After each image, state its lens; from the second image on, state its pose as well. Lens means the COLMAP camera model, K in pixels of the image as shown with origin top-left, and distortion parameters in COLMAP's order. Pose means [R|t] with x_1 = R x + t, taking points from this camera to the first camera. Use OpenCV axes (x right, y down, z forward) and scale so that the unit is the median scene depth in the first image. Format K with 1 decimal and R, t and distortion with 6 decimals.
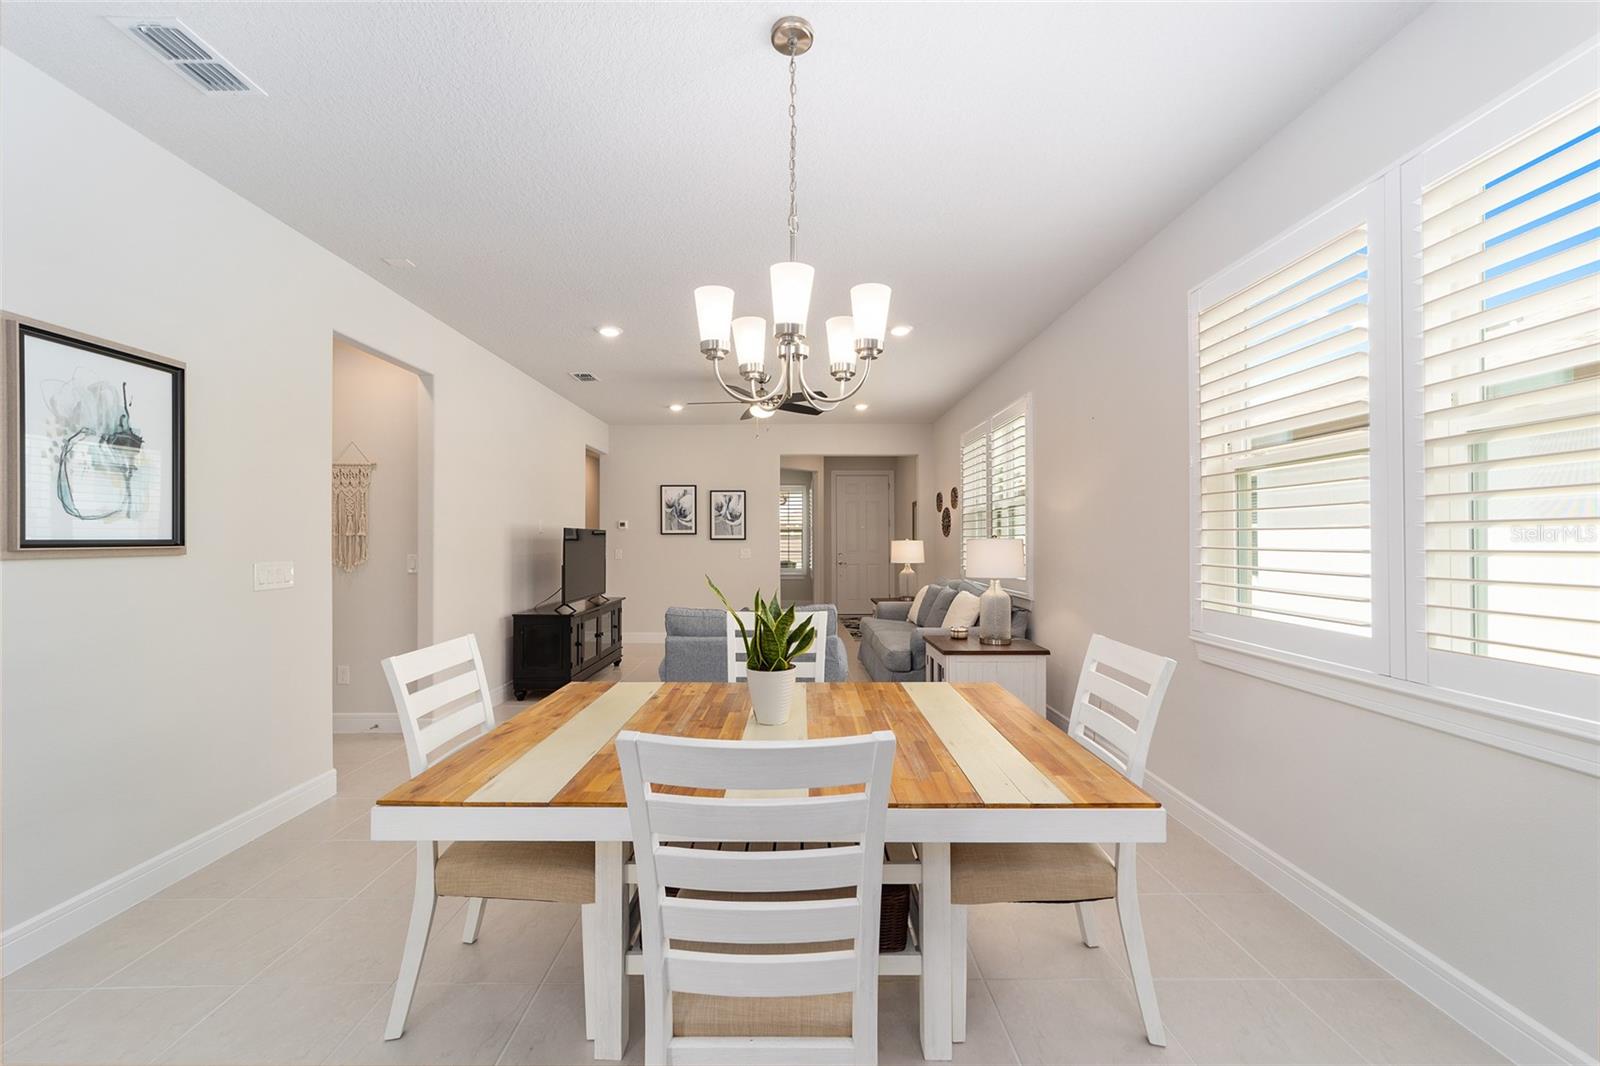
lens RADIAL K [[624.8, 0, 800.9], [0, 624.8, 538.3], [0, 0, 1]] dist [-0.000534, 0.000067]
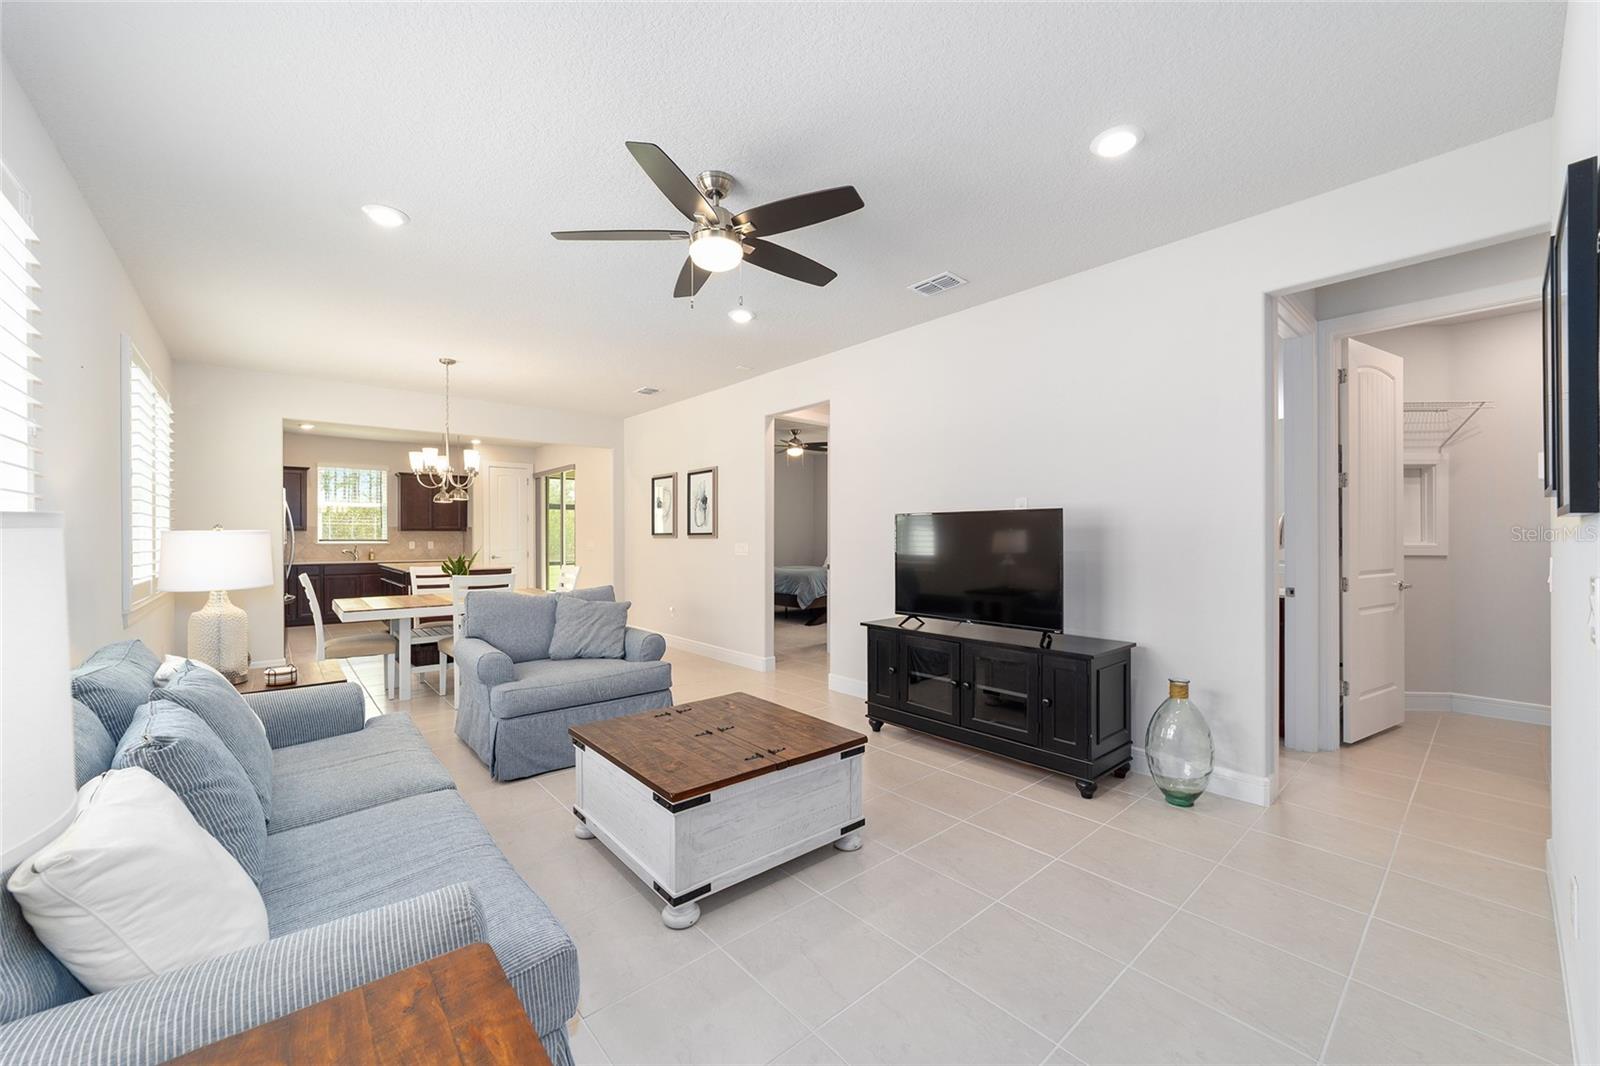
lens RADIAL K [[615.5, 0, 794.6], [0, 615.5, 534.4], [0, 0, 1]] dist [-0.006740, 0.000134]
pose [[-0.759853, 0.002108, -0.650091, 0.178891], [0.006202, 0.999973, -0.004007, 0.008161], [0.650065, -0.007076, -0.759846, 1.236356]]
